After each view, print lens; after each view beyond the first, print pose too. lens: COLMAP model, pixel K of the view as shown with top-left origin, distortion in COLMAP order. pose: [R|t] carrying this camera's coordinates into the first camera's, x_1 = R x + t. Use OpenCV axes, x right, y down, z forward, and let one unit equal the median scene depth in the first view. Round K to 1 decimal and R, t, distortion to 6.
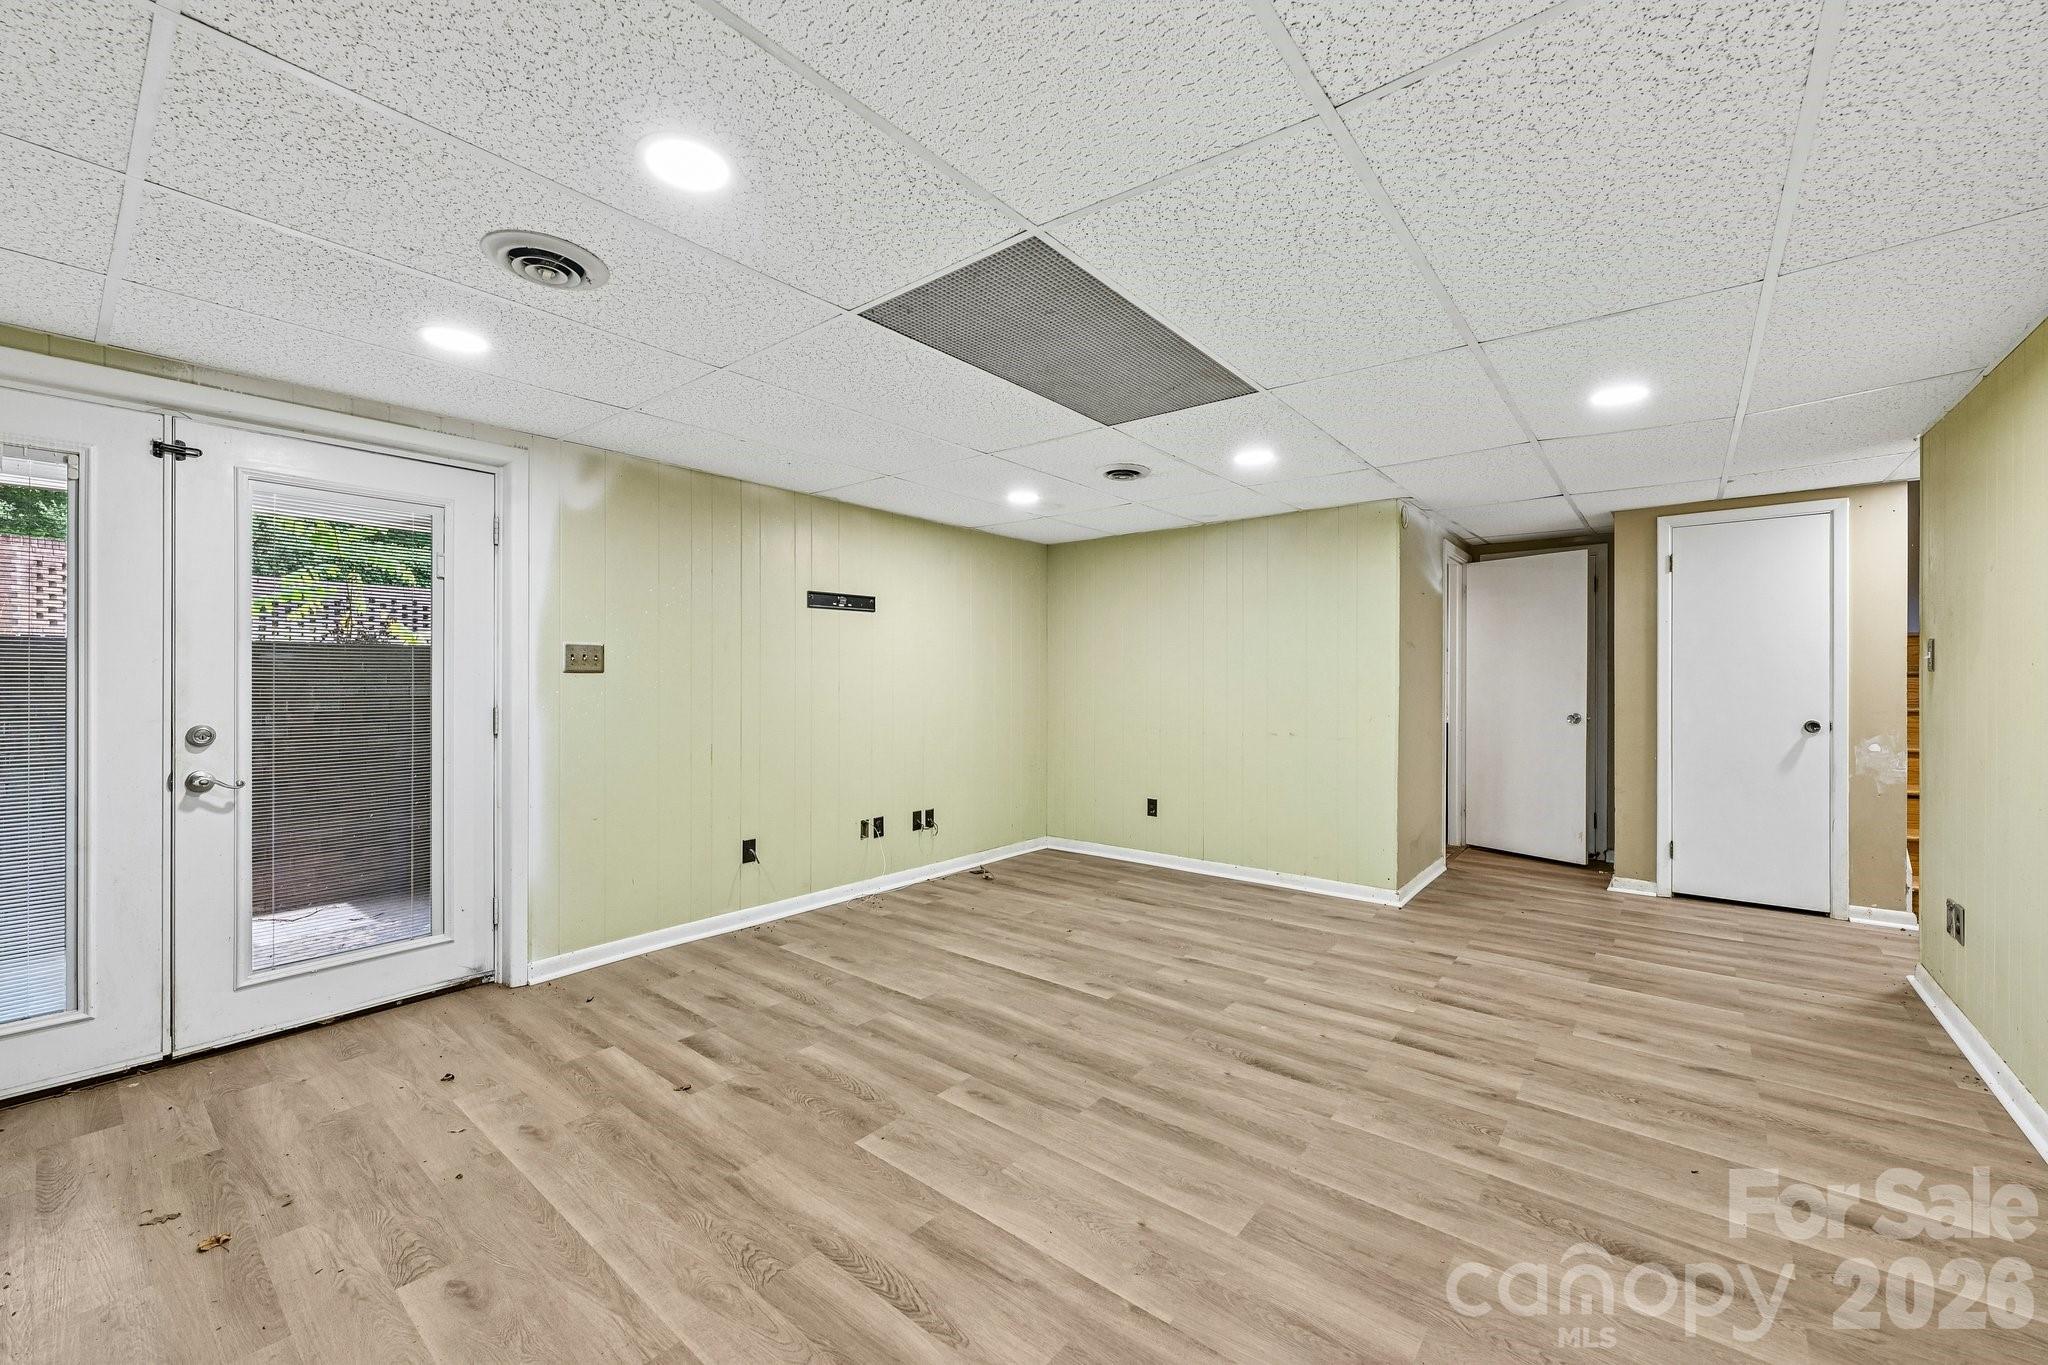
lens RADIAL K [[803.6, 0, 1019.0], [0, 803.6, 678.5], [0, 0, 1]] dist [-0.002257, -0.000184]
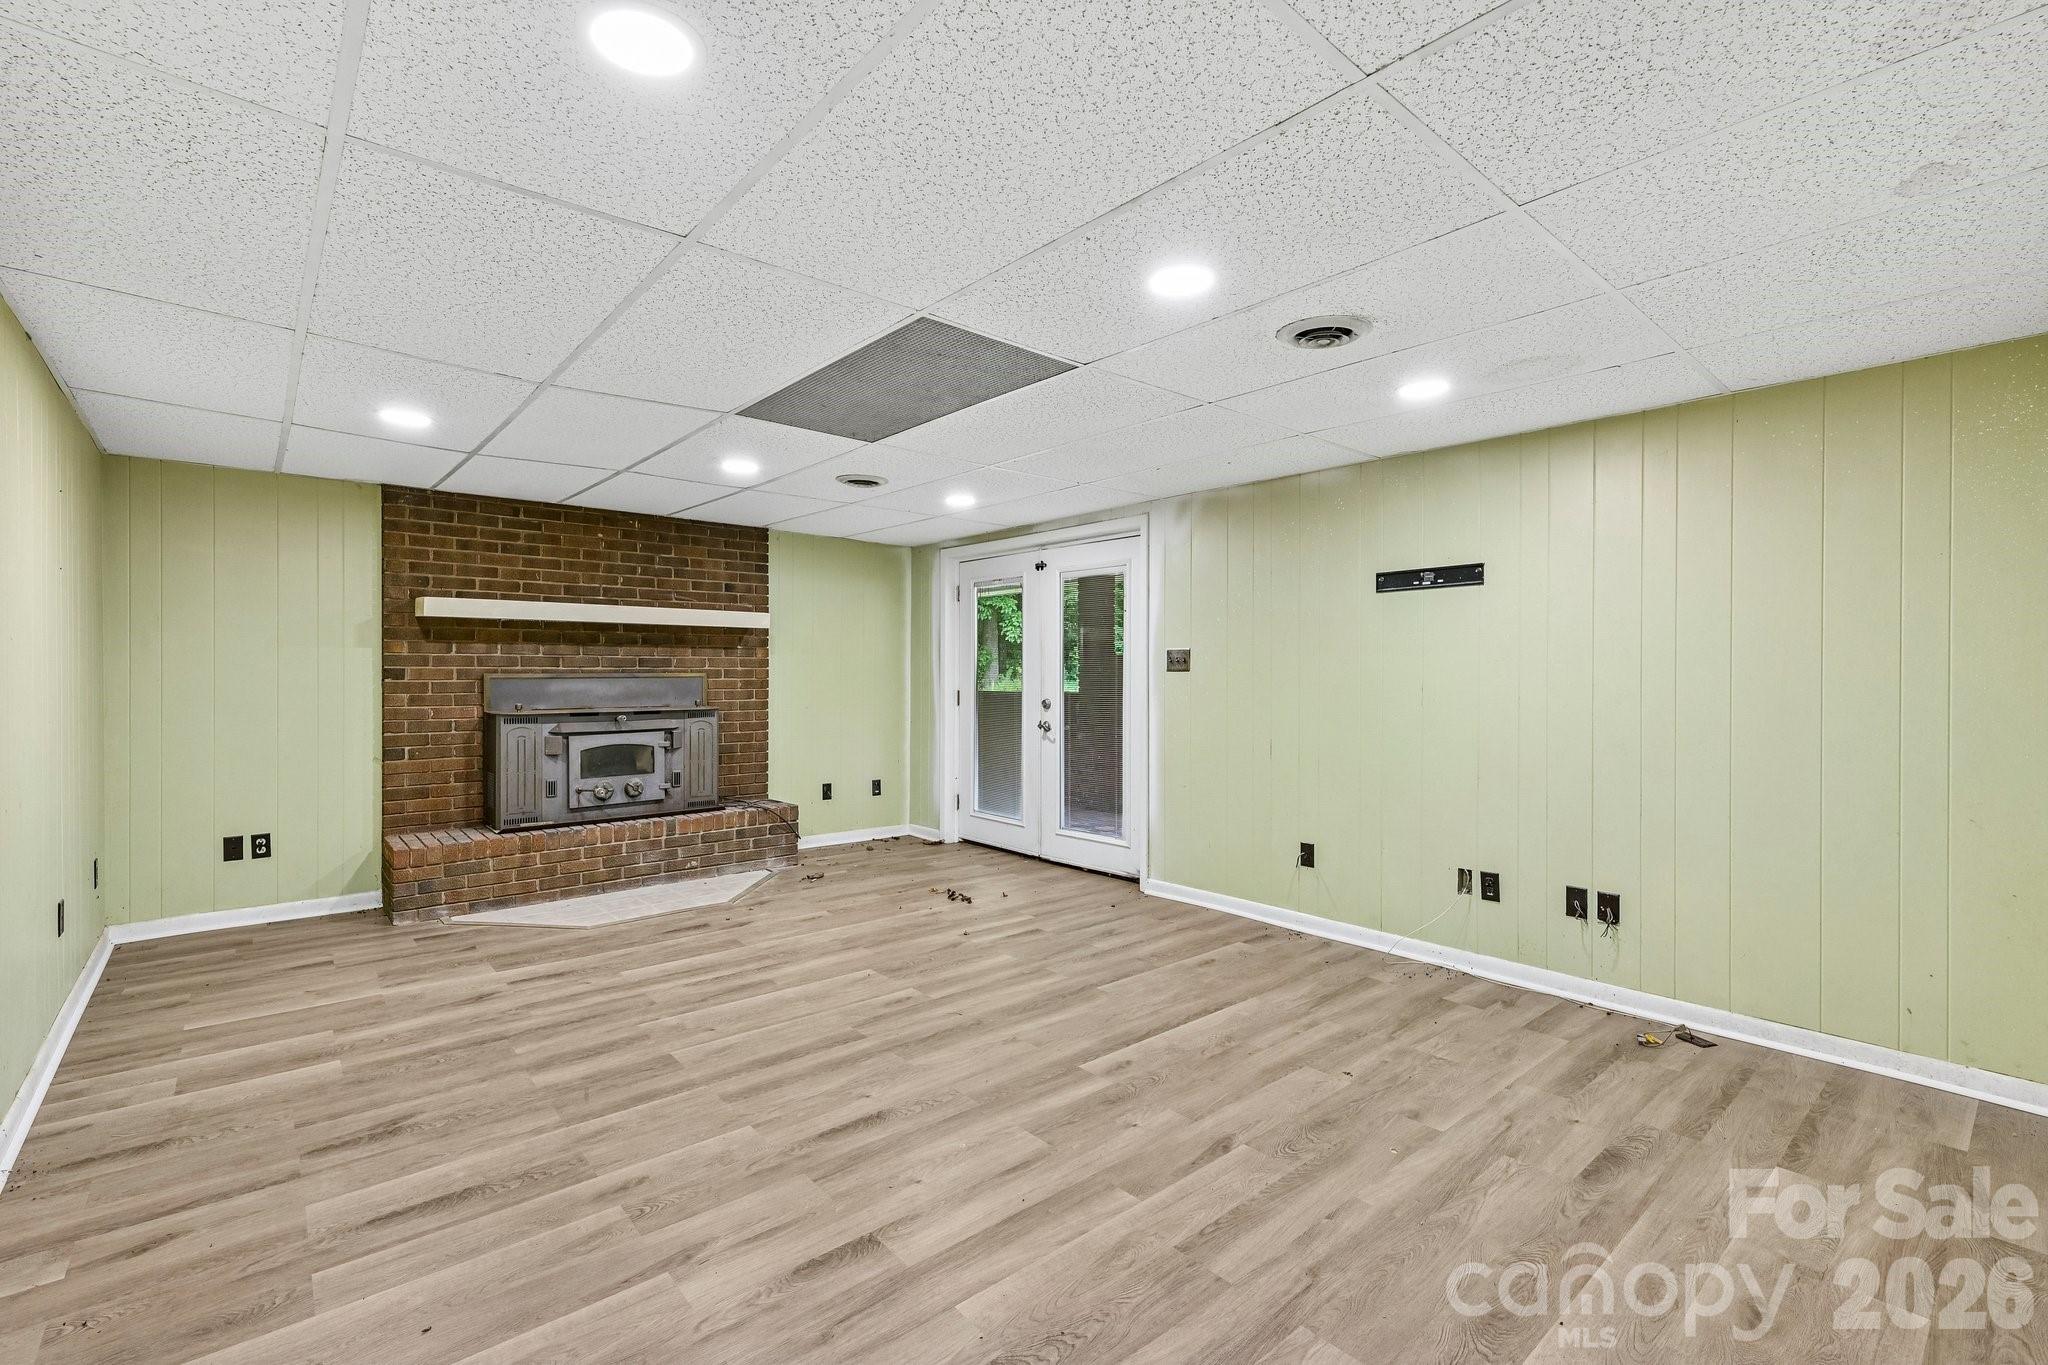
lens RADIAL K [[894.1, 0, 1018.4], [0, 894.1, 679.1], [0, 0, 1]] dist [-0.001464, 0.000732]
pose [[-0.168918, 0.004116, -0.985622, 1.012409], [-0.003129, 0.999984, 0.004712, -0.000674], [0.985625, 0.003880, -0.168902, 1.085157]]
